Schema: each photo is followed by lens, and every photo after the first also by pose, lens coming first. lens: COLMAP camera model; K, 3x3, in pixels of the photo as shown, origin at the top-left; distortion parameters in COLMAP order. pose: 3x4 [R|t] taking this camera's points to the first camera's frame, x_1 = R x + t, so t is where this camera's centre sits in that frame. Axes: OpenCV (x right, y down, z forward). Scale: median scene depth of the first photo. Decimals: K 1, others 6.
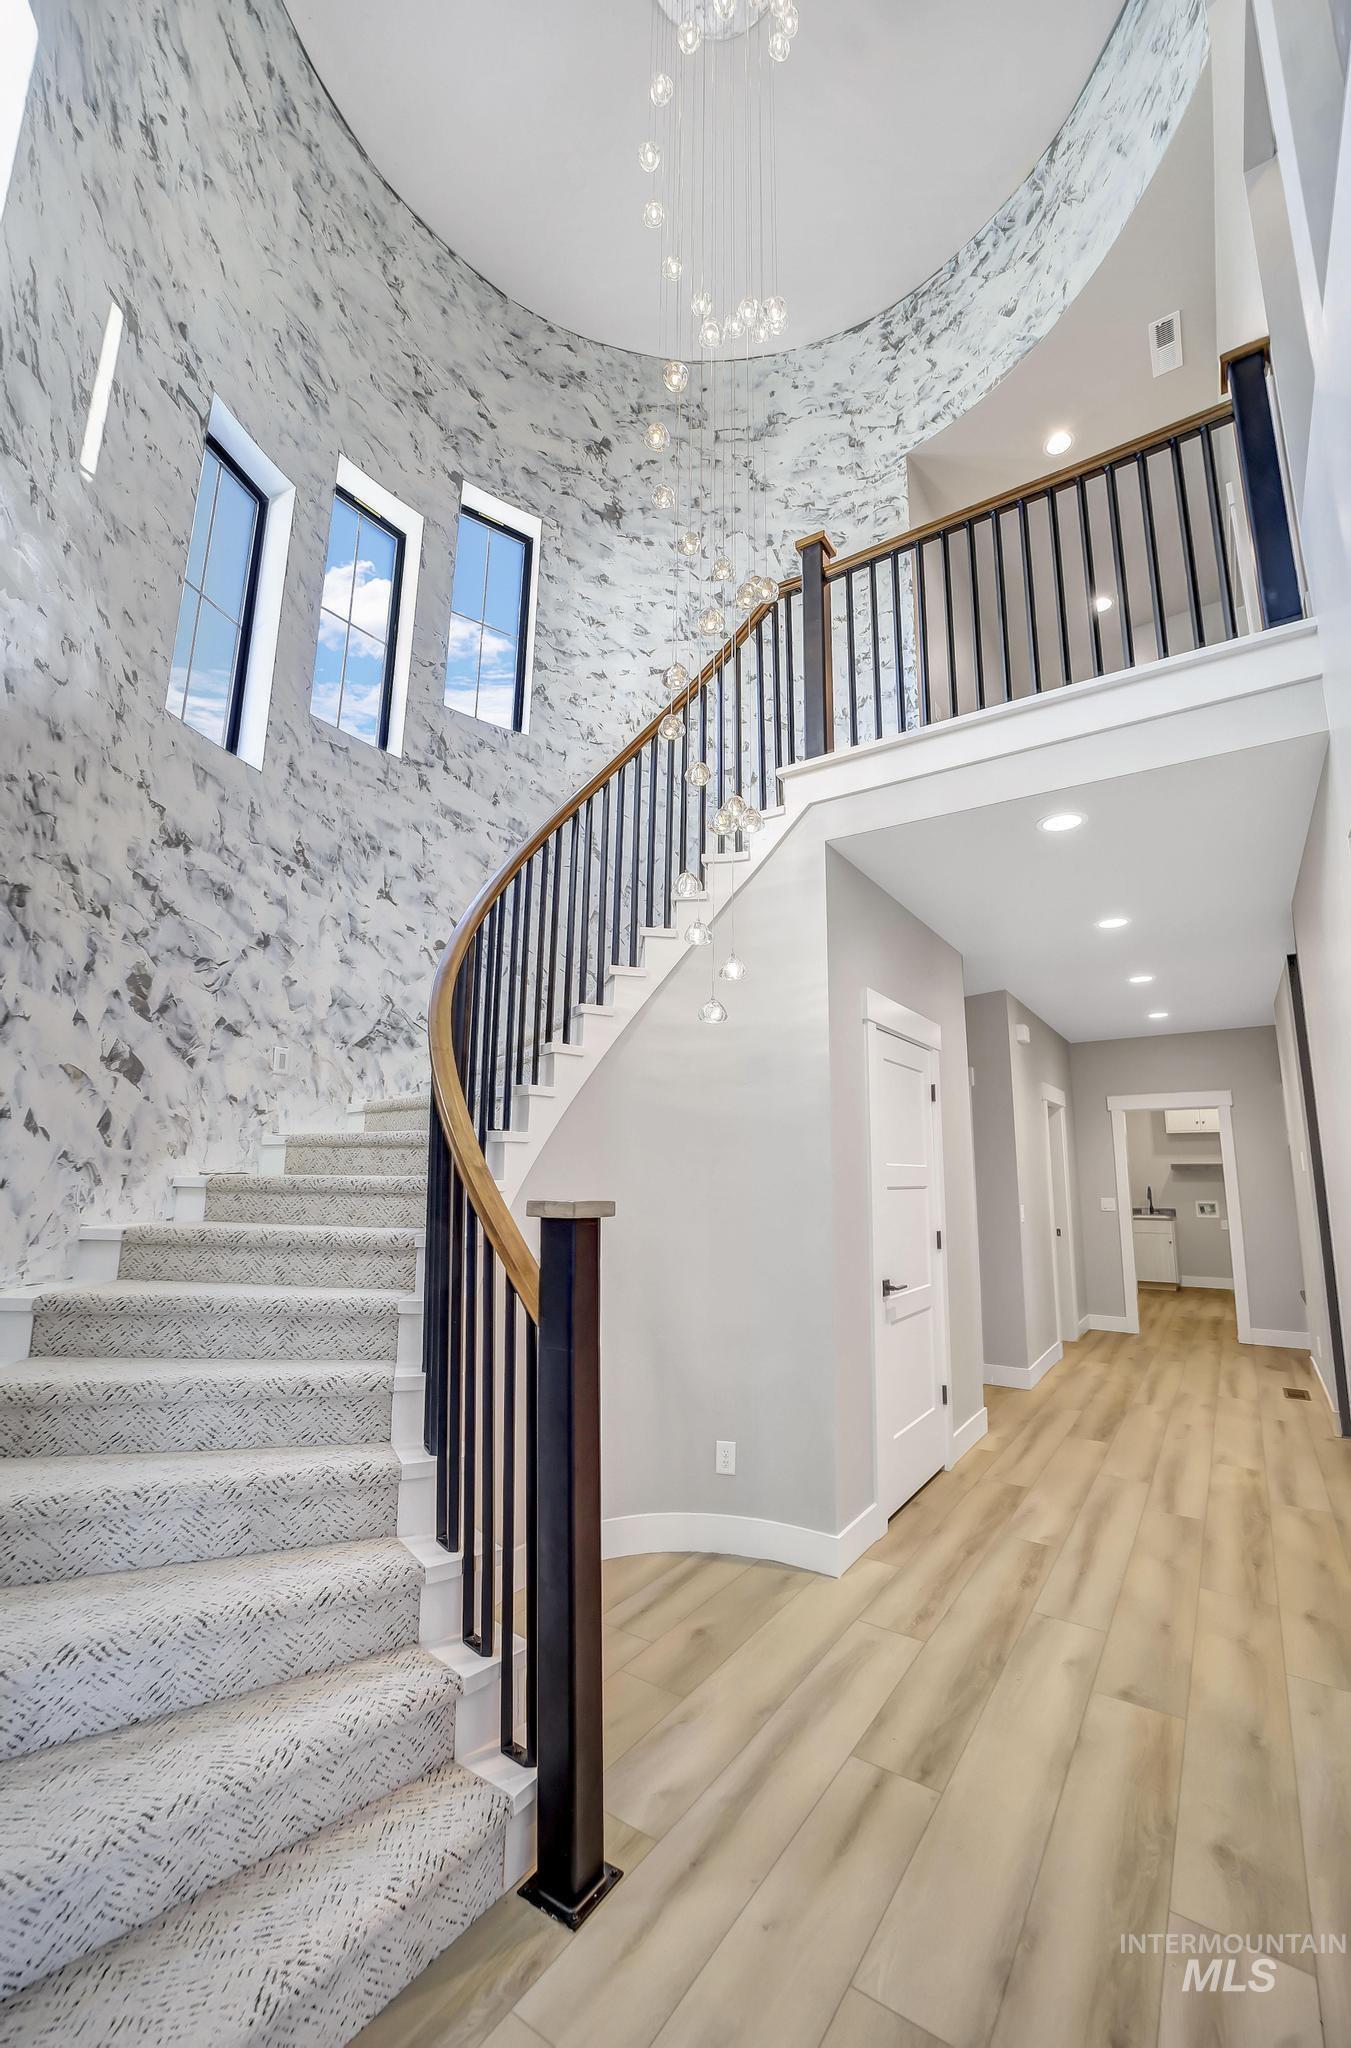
lens RADIAL K [[818.7, 0, 673.4], [0, 818.7, 1029.8], [0, 0, 1]] dist [-0.039569, 0.000288]
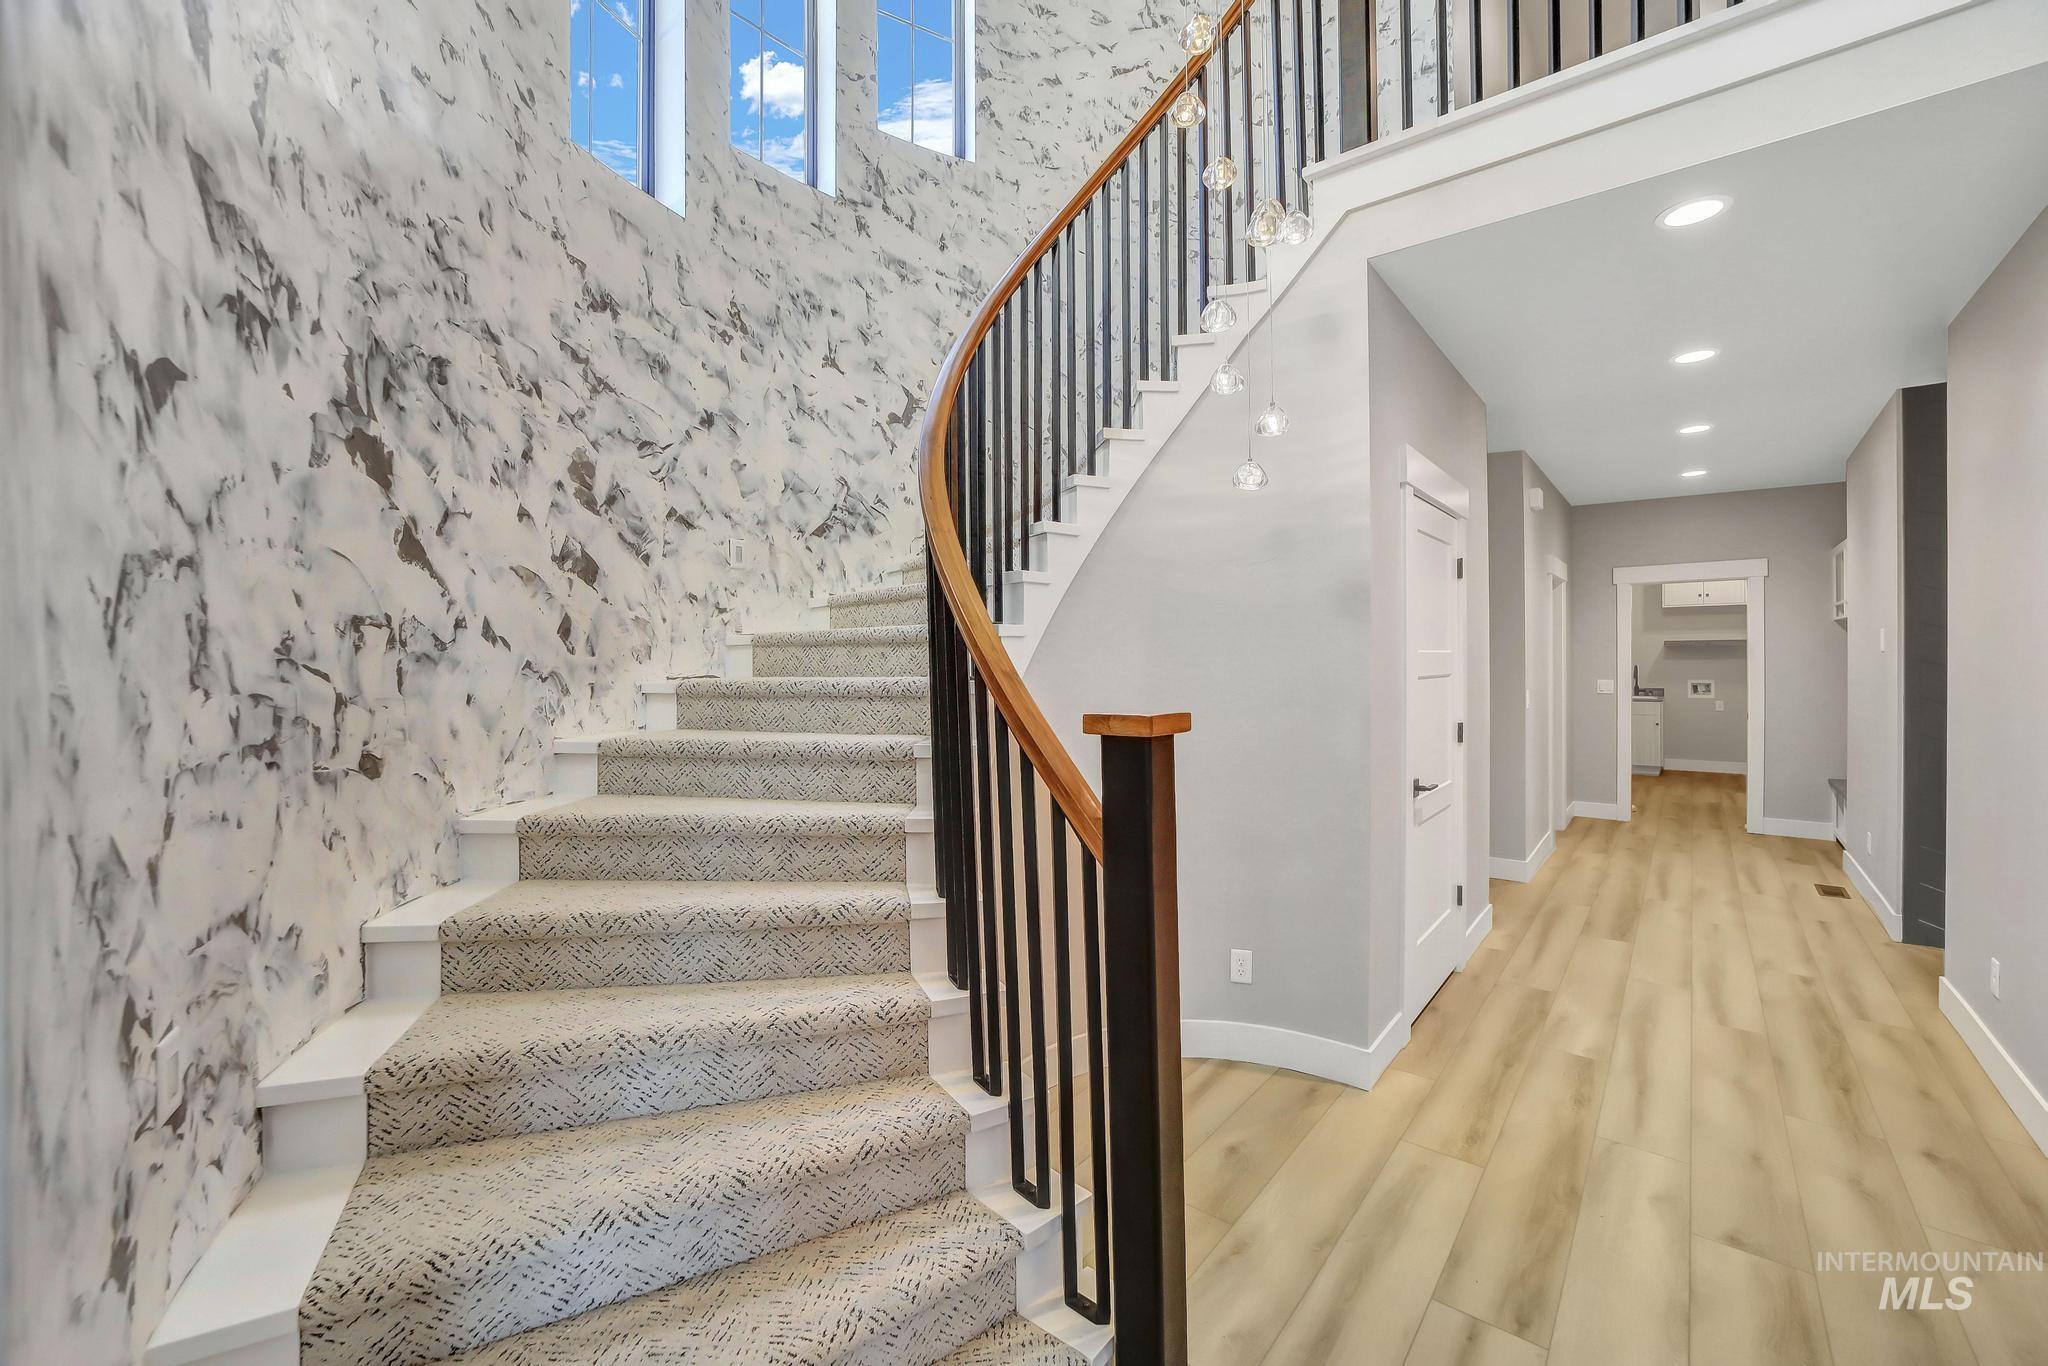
lens RADIAL K [[812.7, 0, 1012.2], [0, 812.7, 664.0], [0, 0, 1]] dist [-0.043358, -0.000338]
pose [[0.994548, -0.019547, -0.102436, -0.093125], [0.037752, 0.983137, 0.178931, 0.009686], [0.097211, -0.181823, 0.978514, 0.126902]]
